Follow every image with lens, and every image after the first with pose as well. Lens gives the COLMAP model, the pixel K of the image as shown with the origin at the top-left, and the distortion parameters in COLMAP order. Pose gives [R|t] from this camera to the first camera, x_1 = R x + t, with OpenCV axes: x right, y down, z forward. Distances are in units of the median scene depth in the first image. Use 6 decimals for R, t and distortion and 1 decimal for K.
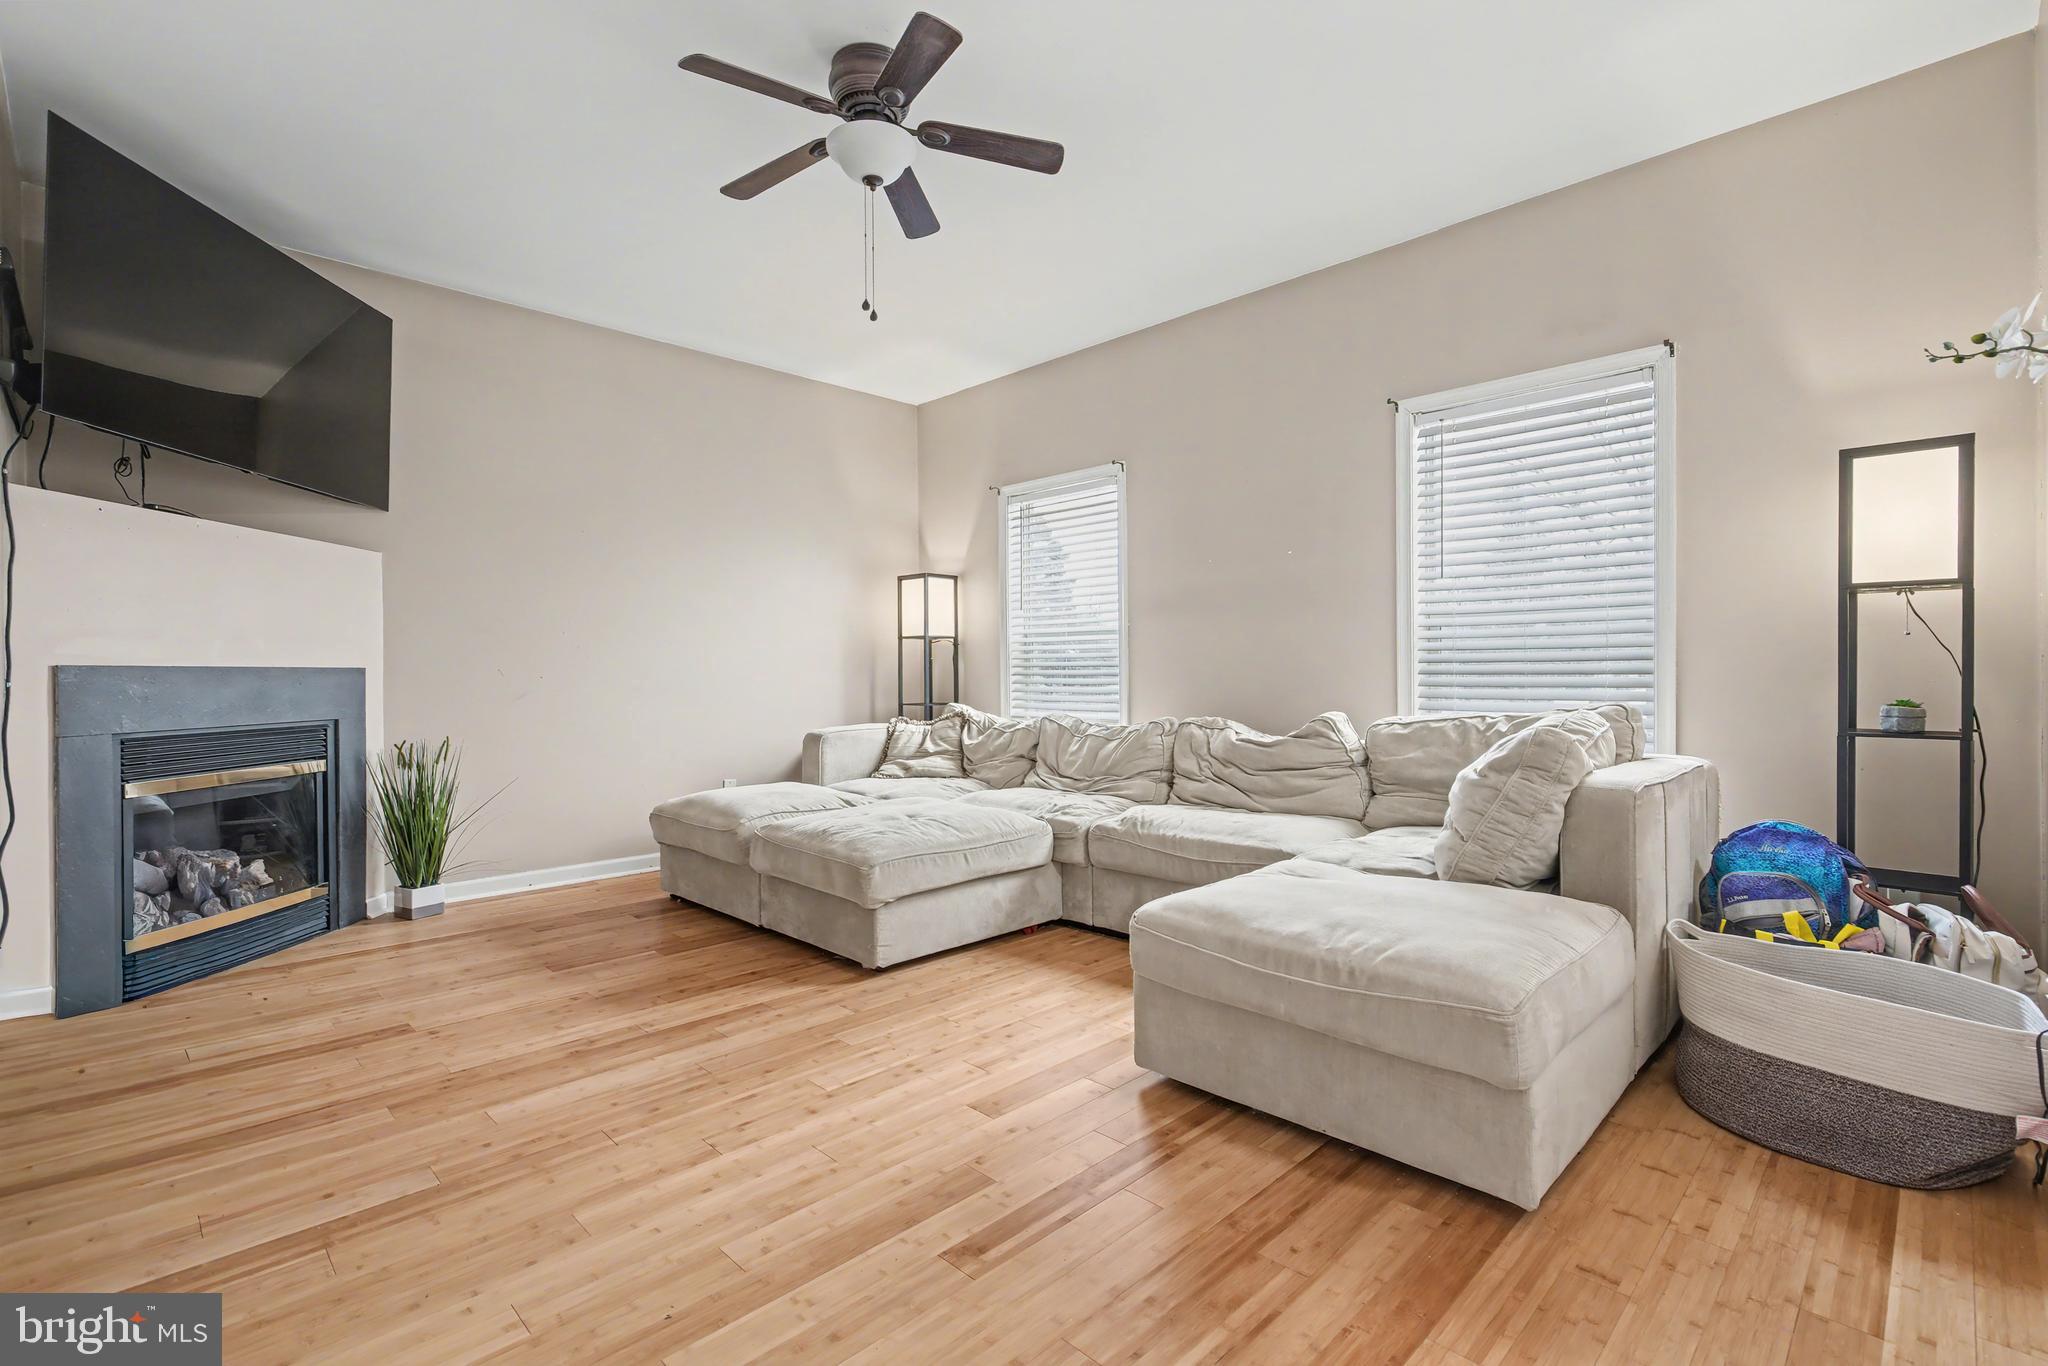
lens RADIAL K [[934.8, 0, 1020.7], [0, 934.8, 674.1], [0, 0, 1]] dist [-0.001375, 0.000695]
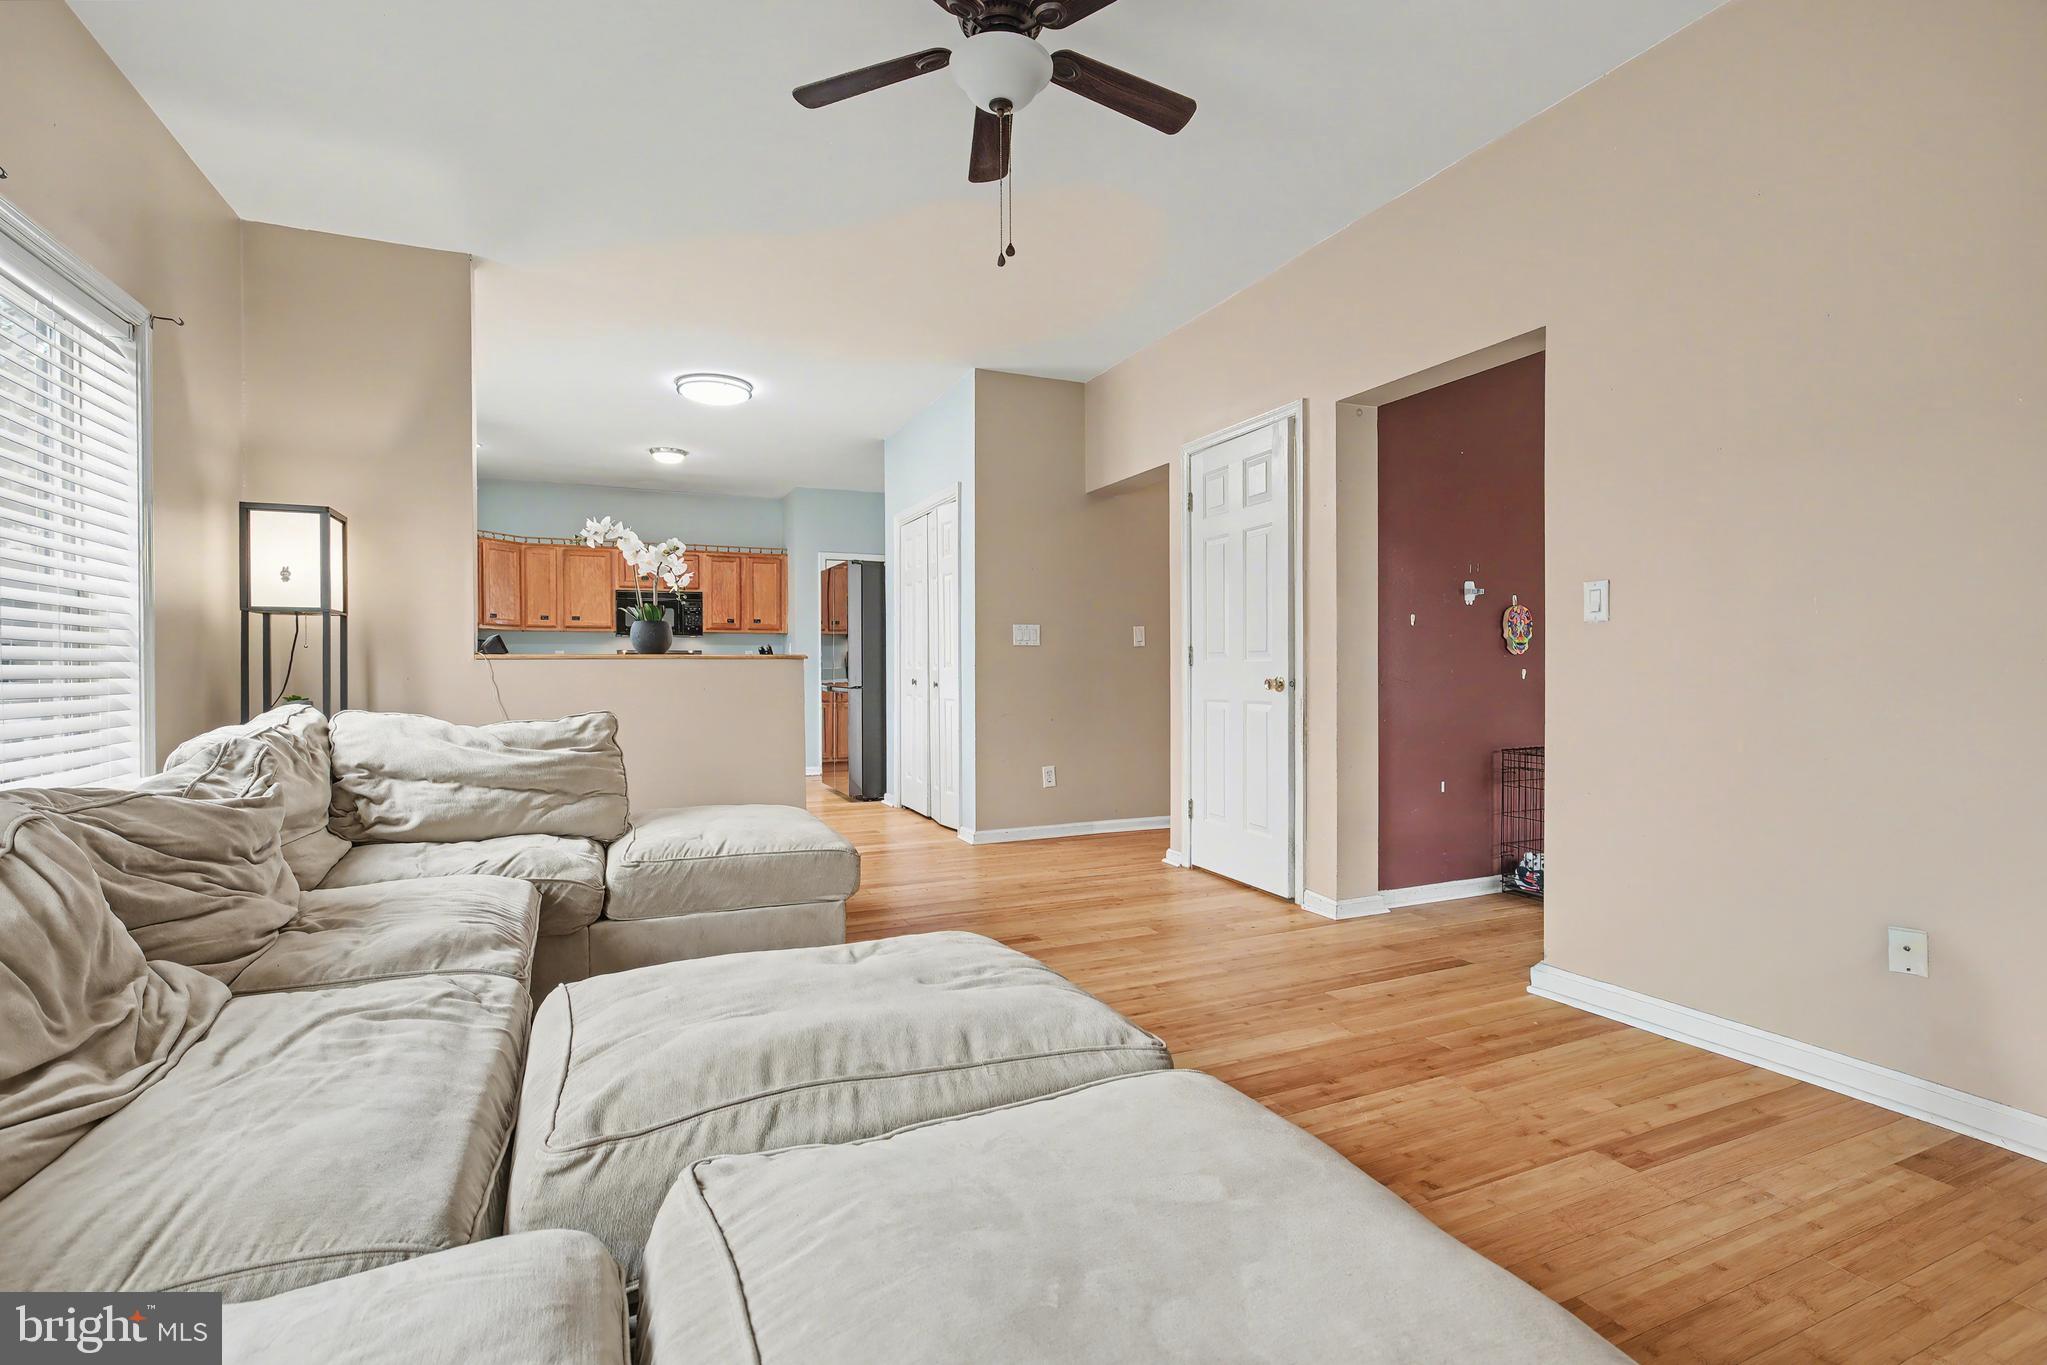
lens RADIAL K [[934.4, 0, 1020.2], [0, 934.4, 673.6], [0, 0, 1]] dist [-0.001375, 0.000695]
pose [[-0.936149, 0.006746, 0.351538, -0.528038], [0.008658, 0.999955, 0.003865, 0.000681], [-0.351496, 0.006662, -0.936166, 2.001773]]
